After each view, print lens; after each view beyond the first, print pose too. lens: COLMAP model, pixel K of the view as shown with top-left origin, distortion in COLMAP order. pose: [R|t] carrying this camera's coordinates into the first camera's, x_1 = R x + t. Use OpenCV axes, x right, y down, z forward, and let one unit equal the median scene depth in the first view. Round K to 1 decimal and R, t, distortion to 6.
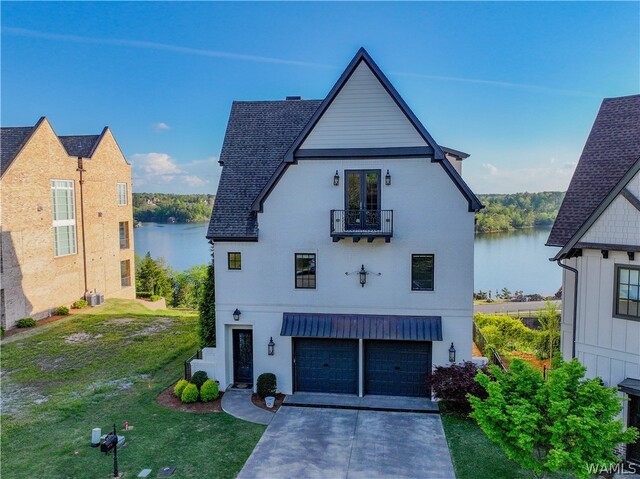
lens RADIAL K [[511.8, 0, 320.0], [0, 511.8, 239.5], [0, 0, 1]] dist [0.003096, 0.000799]
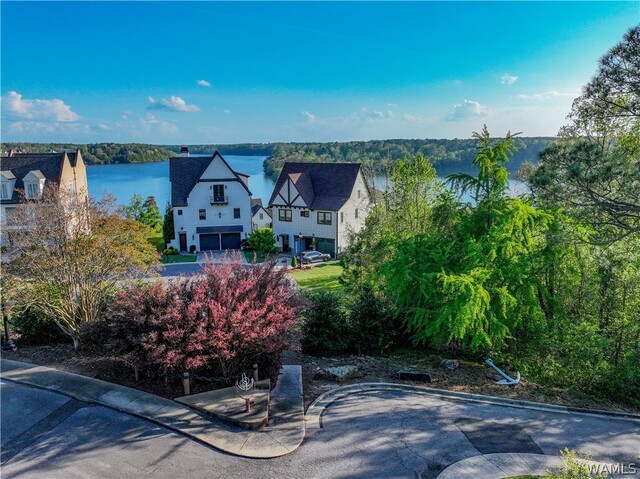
lens RADIAL K [[511.8, 0, 320.0], [0, 511.8, 239.5], [0, 0, 1]] dist [0.003096, 0.000799]
pose [[0.942105, -0.062564, 0.329430, -0.429744], [0.028728, 0.993887, 0.106597, -0.114292], [-0.334085, -0.090962, 0.938143, -2.497220]]
